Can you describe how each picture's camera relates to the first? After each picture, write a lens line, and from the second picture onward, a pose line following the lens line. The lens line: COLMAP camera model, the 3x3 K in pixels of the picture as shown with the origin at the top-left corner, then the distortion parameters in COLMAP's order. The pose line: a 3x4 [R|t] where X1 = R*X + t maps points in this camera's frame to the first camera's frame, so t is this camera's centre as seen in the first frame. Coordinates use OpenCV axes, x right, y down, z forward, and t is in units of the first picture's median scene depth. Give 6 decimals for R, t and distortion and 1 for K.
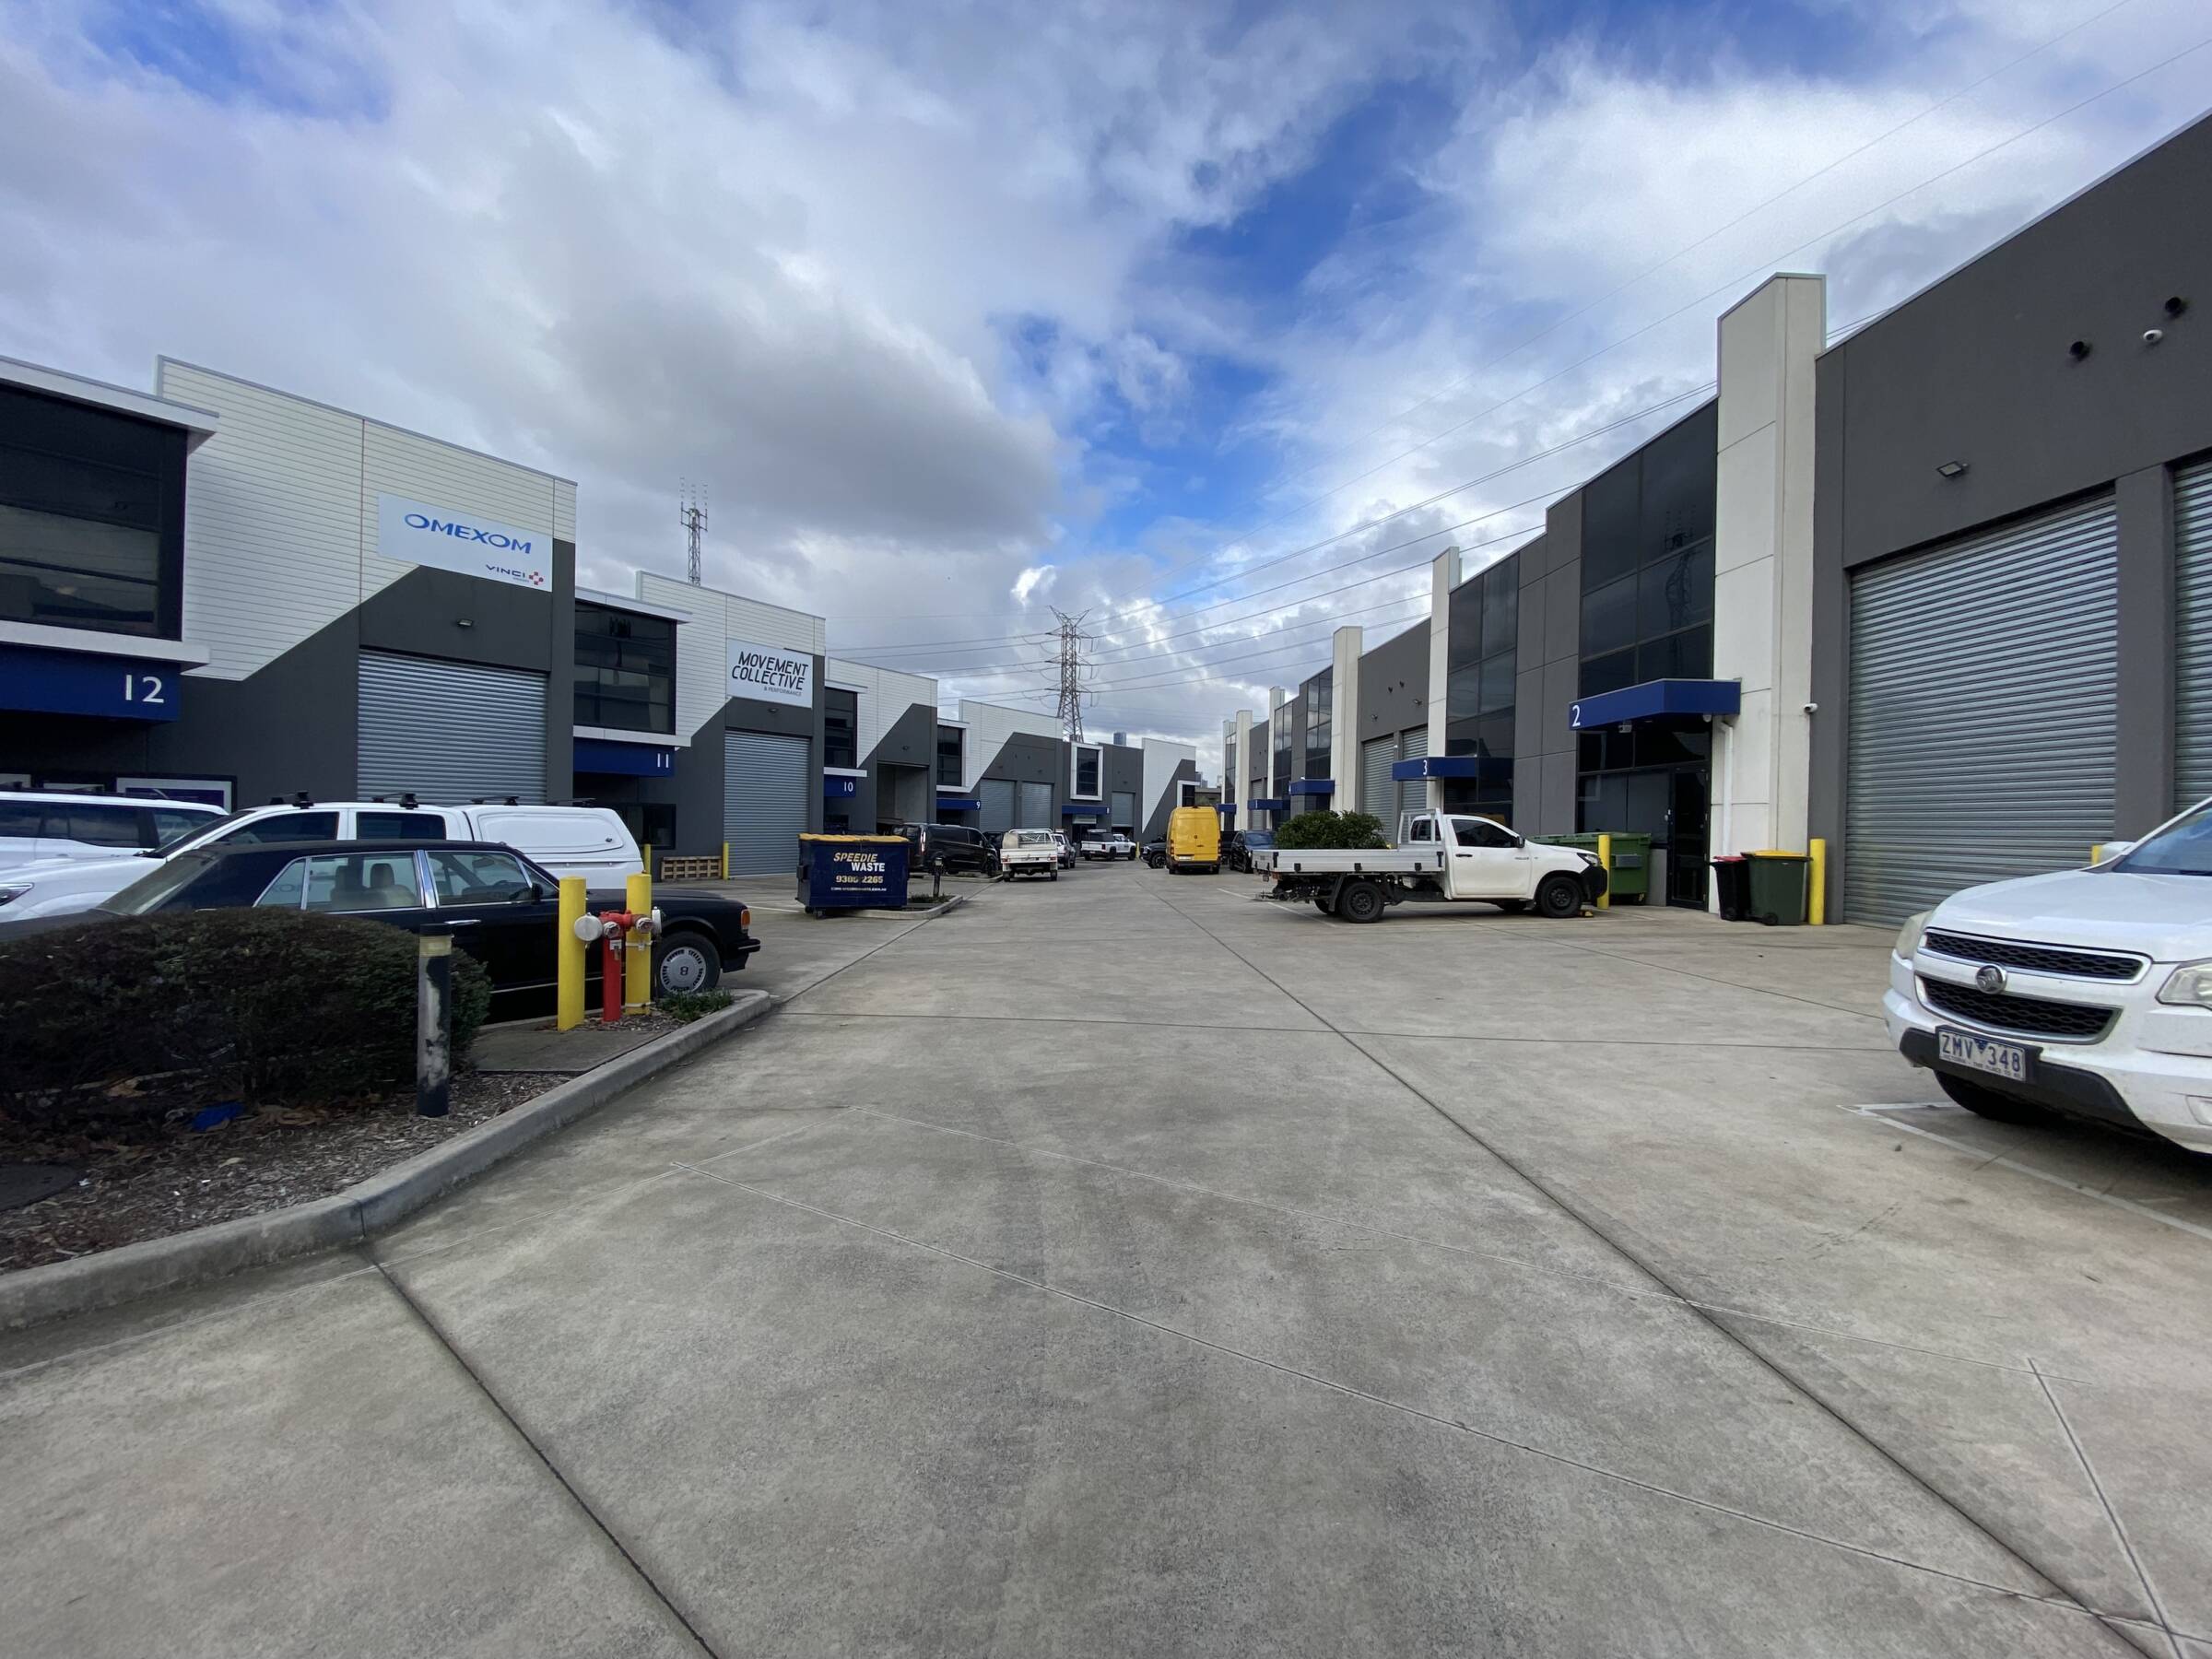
lens RADIAL K [[885.8, 0, 1112.2], [0, 885.8, 839.3], [0, 0, 1]] dist [0.019802, -0.019706]
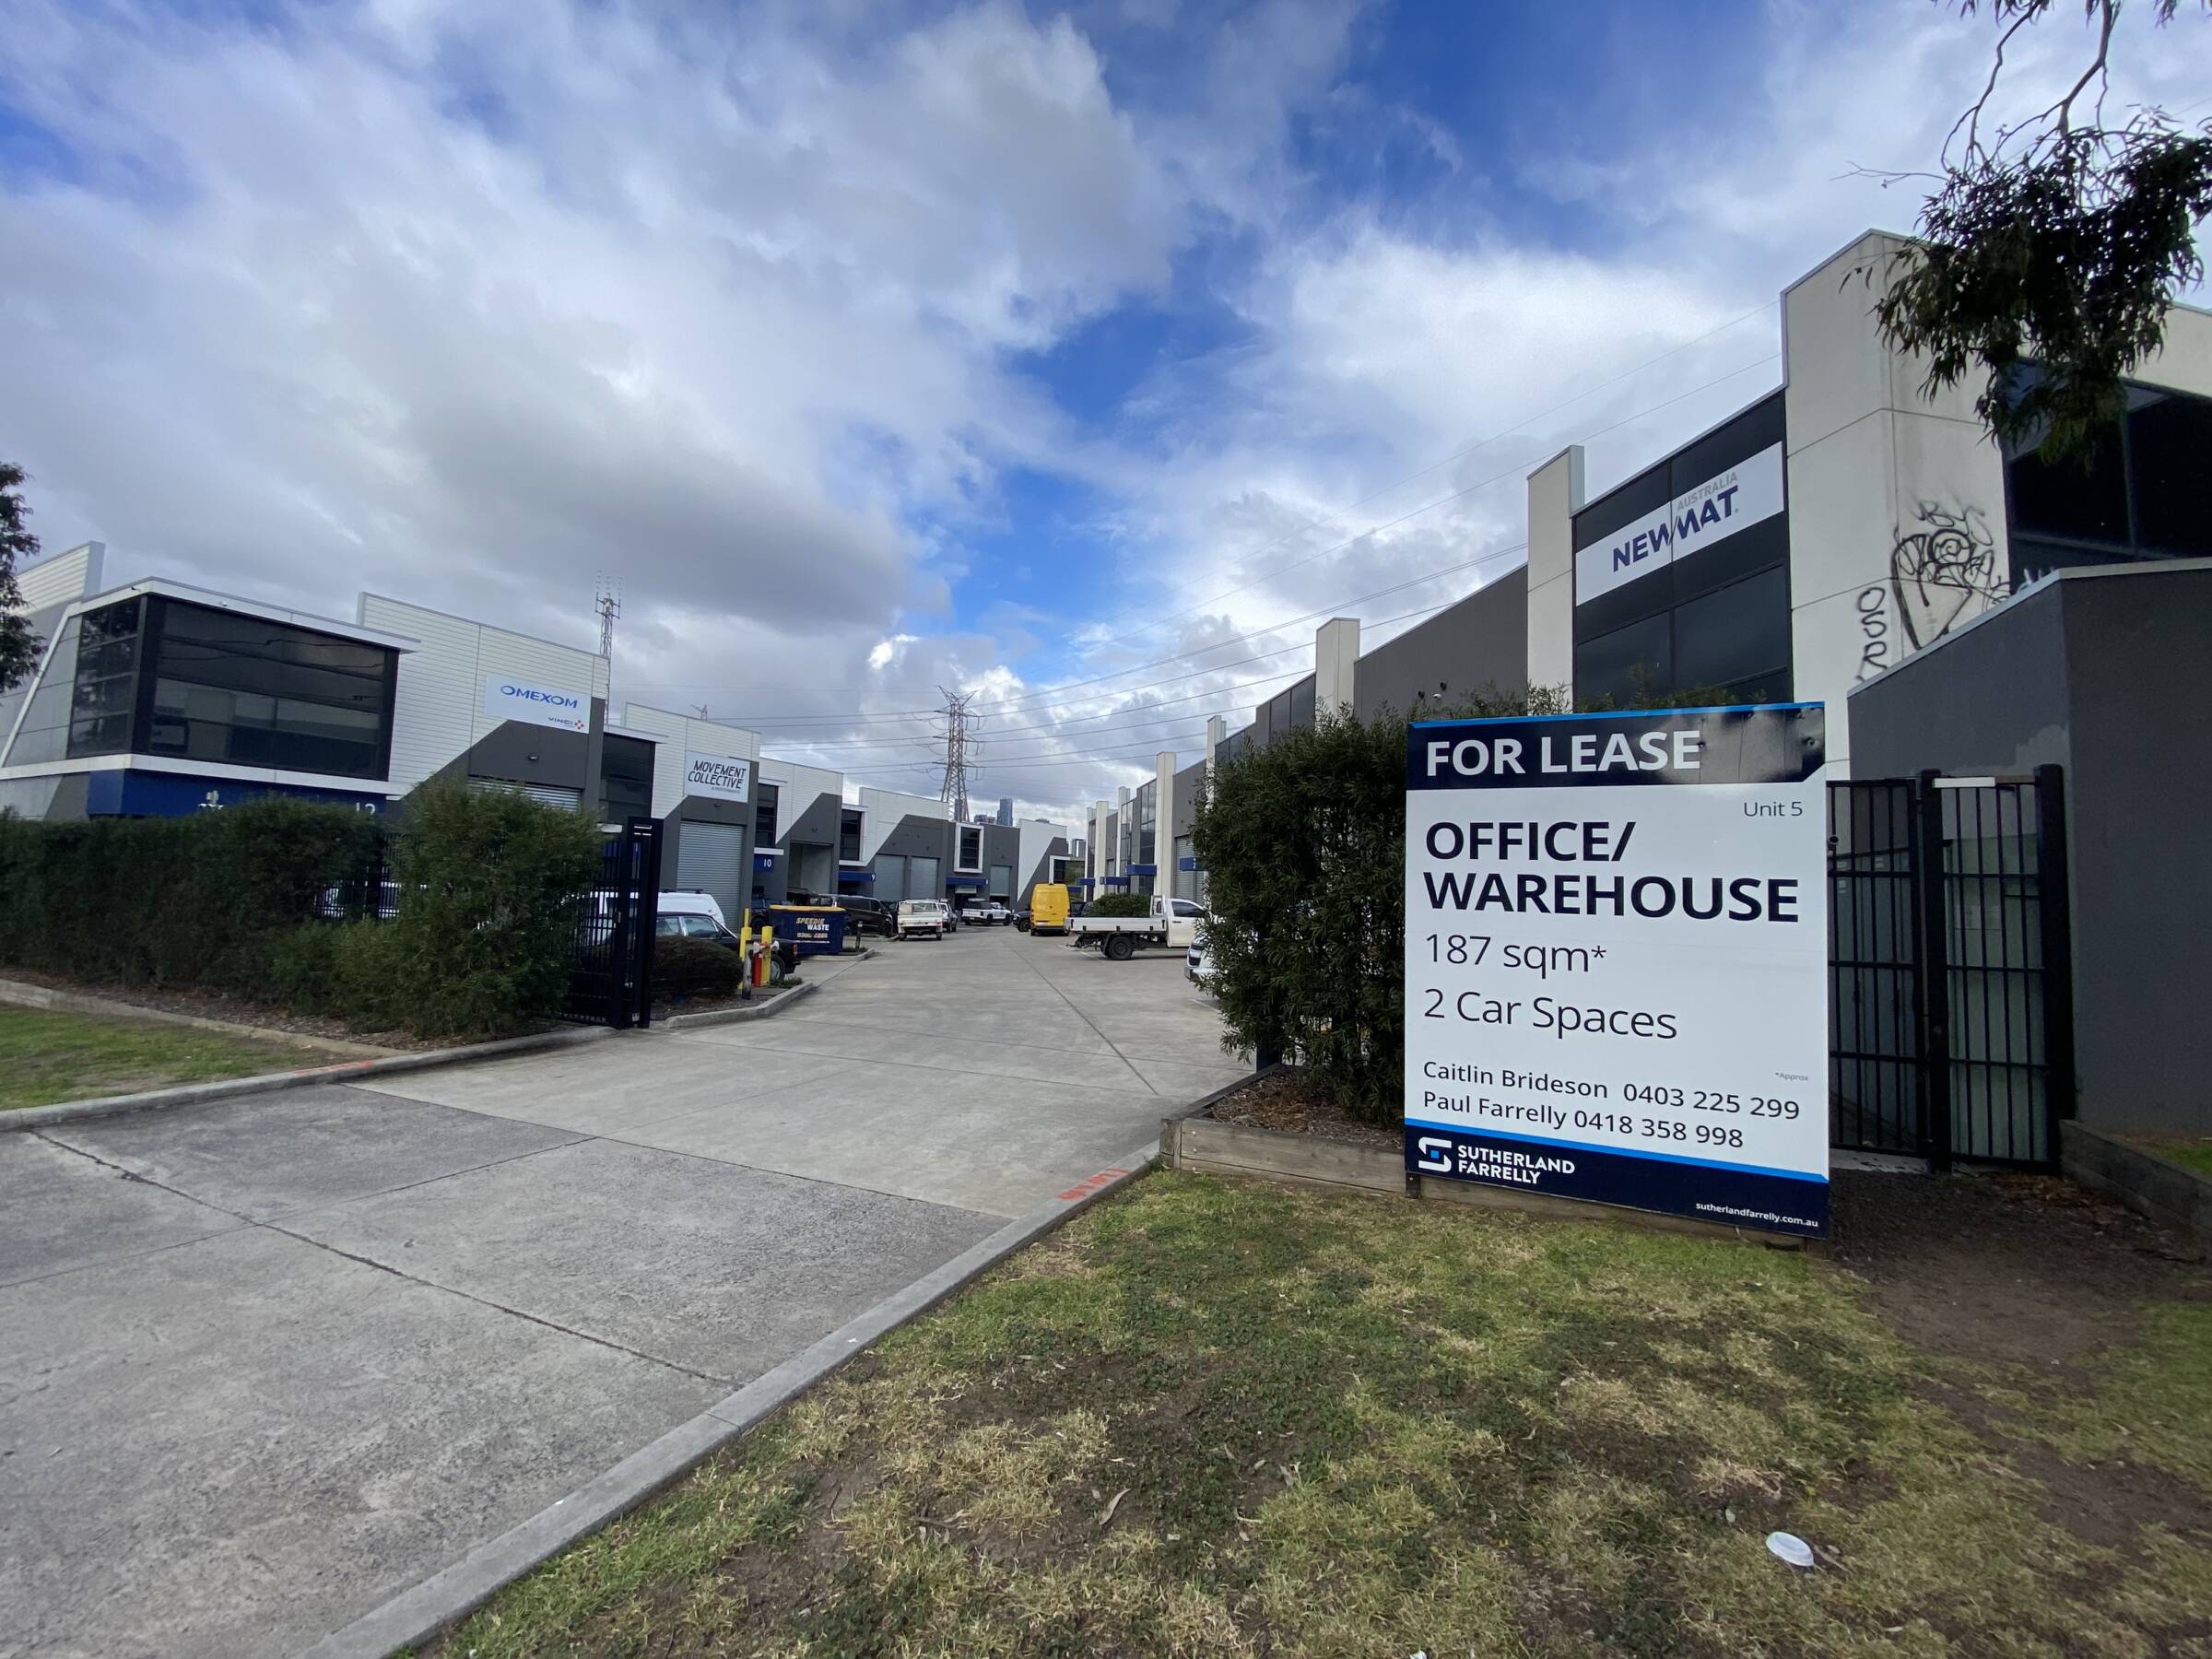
lens RADIAL K [[885.8, 0, 1112.2], [0, 885.8, 839.3], [0, 0, 1]] dist [0.019802, -0.019706]
pose [[0.991614, 0.019114, 0.127815, 0.012255], [-0.009494, 0.997104, -0.075459, -0.003822], [-0.128887, 0.073612, 0.988923, -0.238211]]
